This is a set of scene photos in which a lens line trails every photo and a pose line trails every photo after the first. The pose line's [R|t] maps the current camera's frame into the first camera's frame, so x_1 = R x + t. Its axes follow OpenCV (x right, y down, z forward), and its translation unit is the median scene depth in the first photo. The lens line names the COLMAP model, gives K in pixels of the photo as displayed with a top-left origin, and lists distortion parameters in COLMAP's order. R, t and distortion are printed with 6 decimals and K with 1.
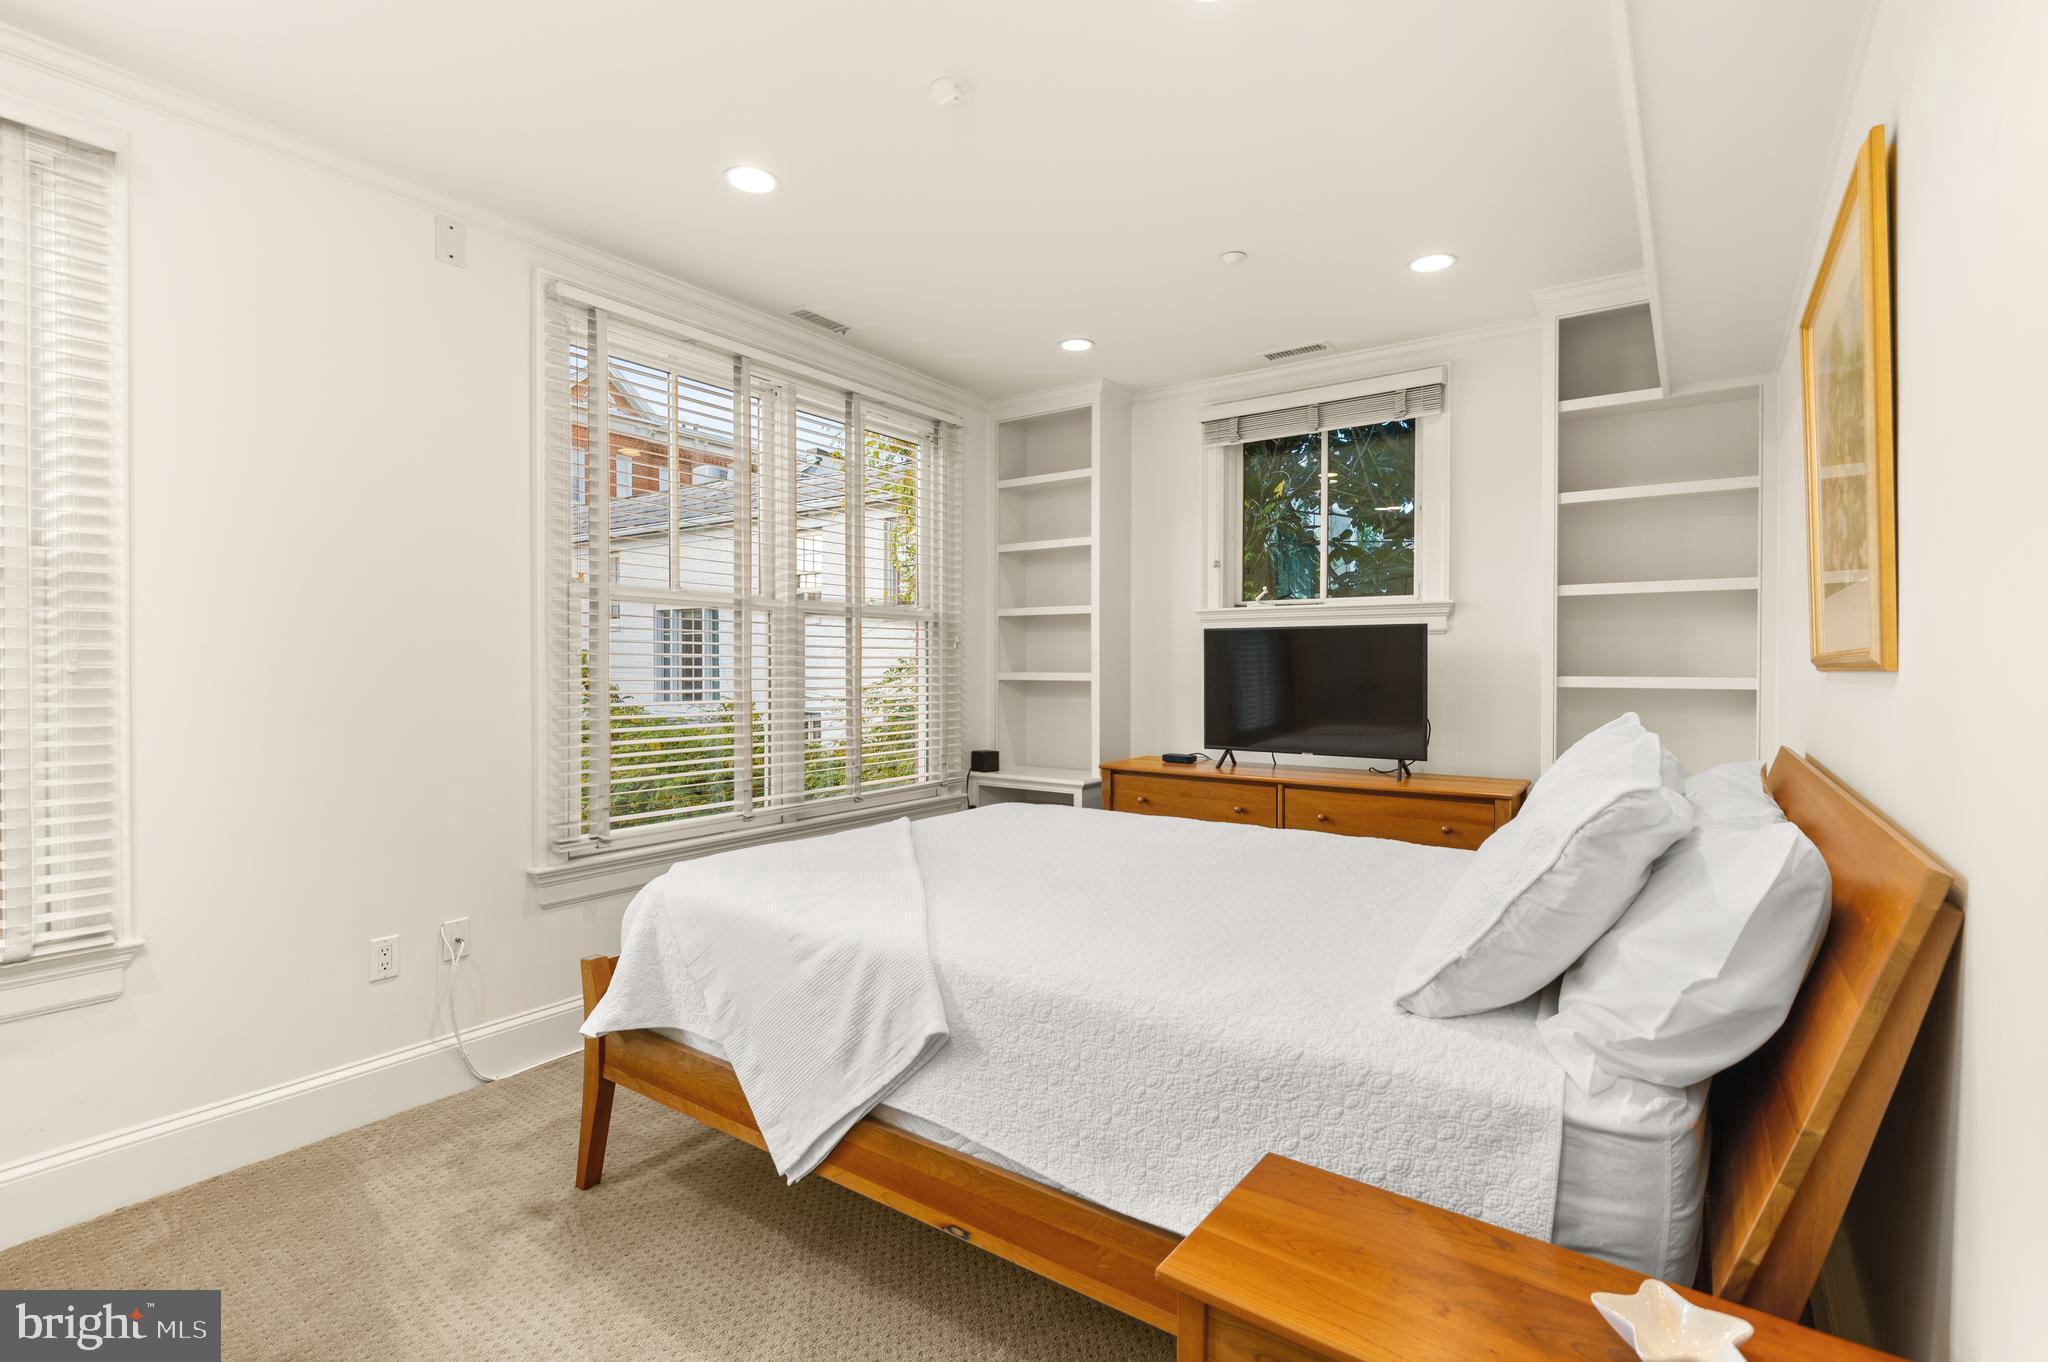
lens RADIAL K [[946.3, 0, 981.7], [0, 946.3, 673.5], [0, 0, 1]] dist [0.002412, 0.000237]
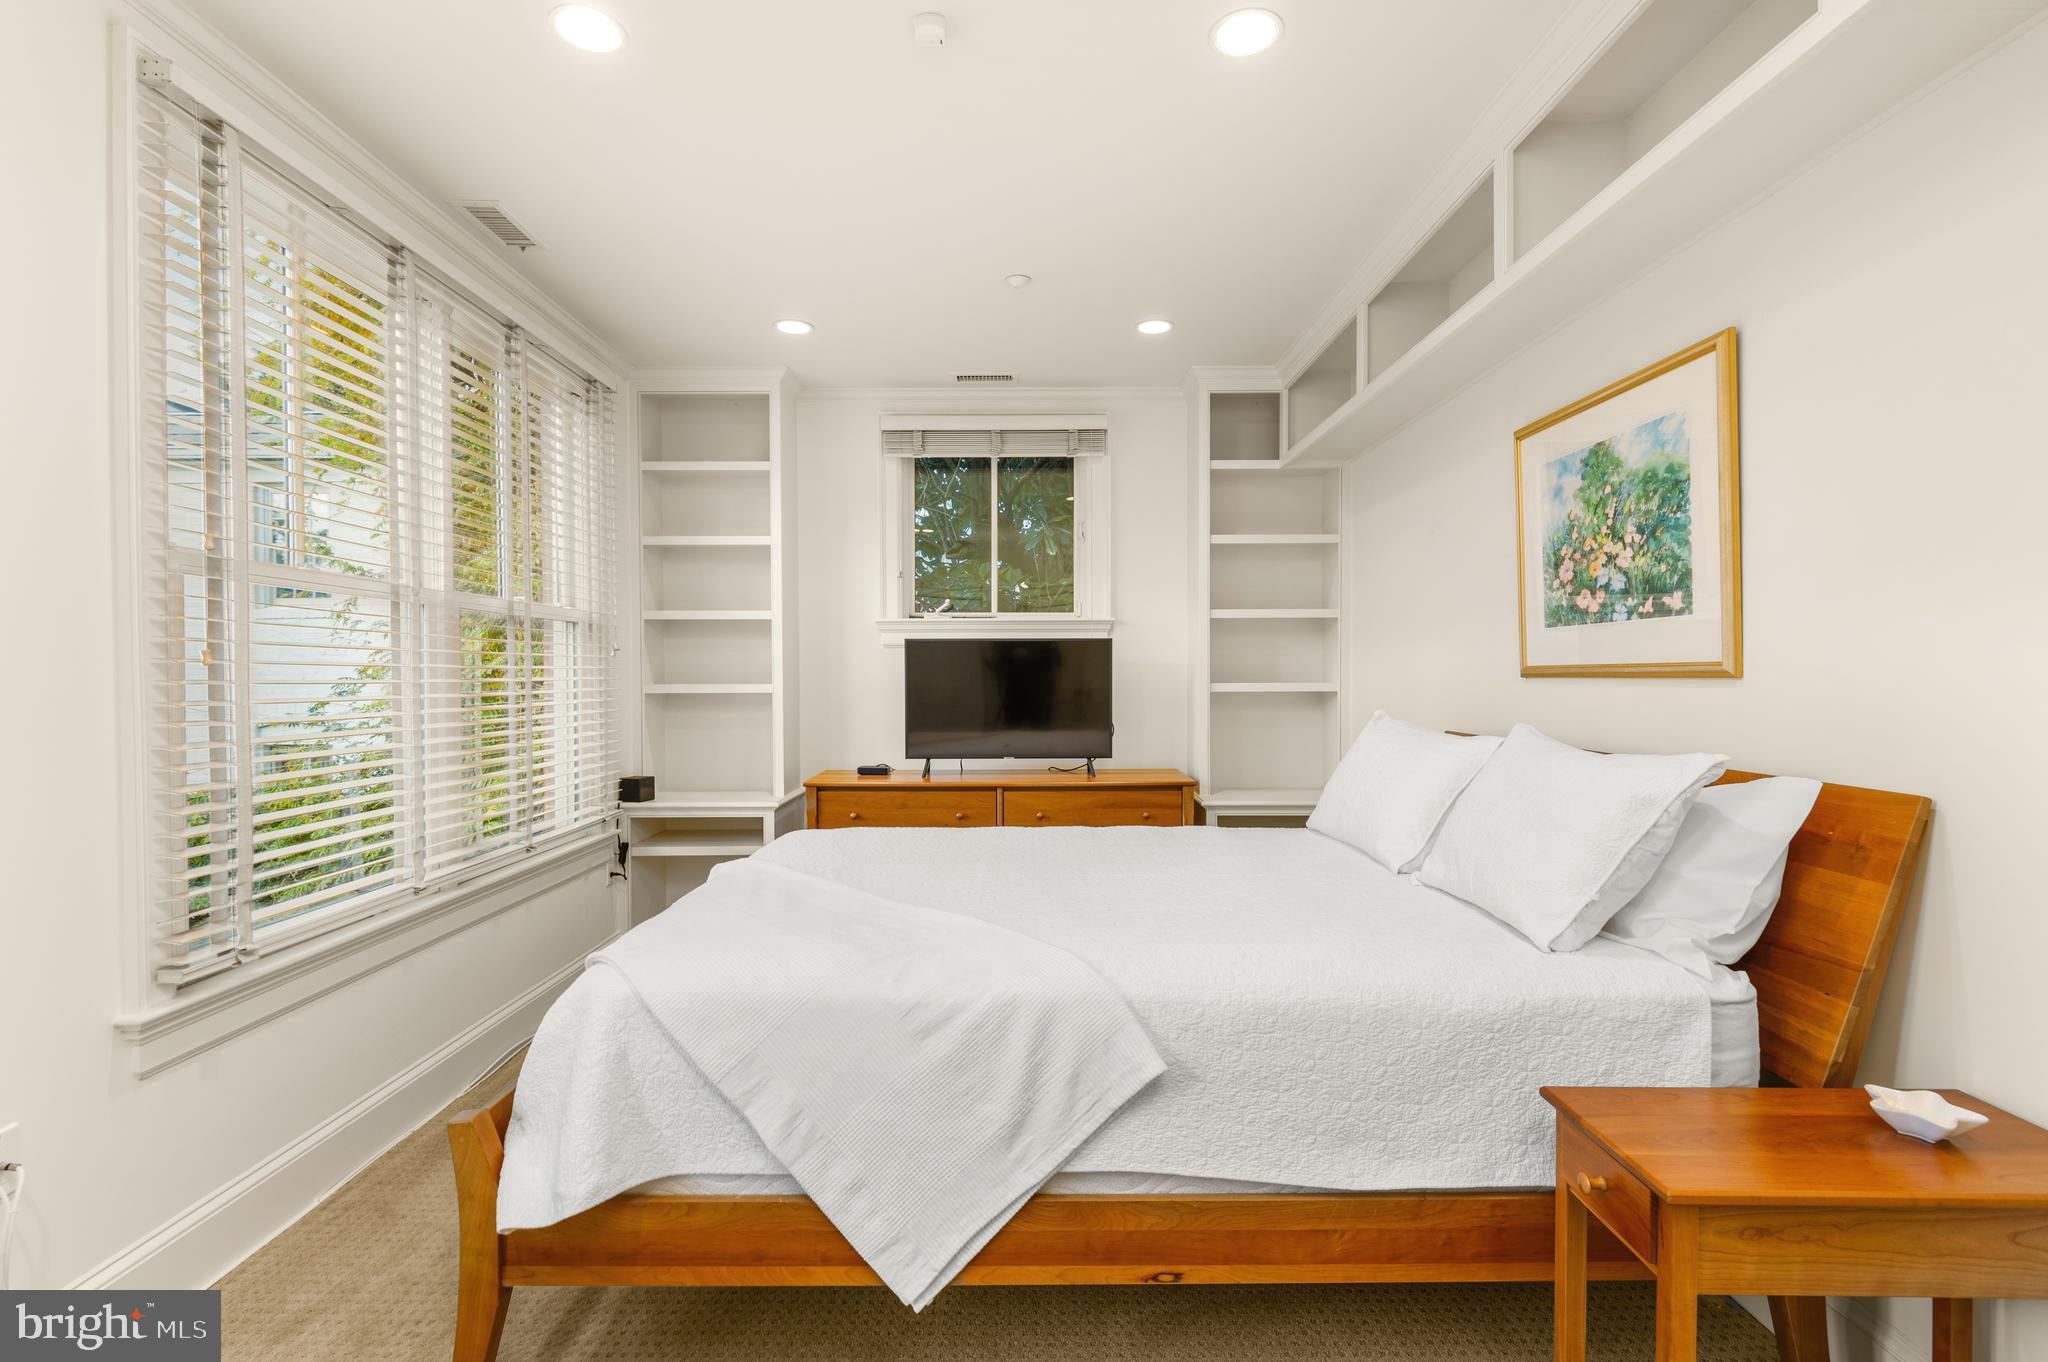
lens RADIAL K [[947.4, 0, 1020.9], [0, 947.4, 690.0], [0, 0, 1]] dist [0.000531, -0.000634]
pose [[0.805666, -0.013543, 0.592215, -0.286653], [0.009045, 0.999903, 0.010562, -0.002919], [-0.592301, -0.003153, 0.805711, 0.135459]]
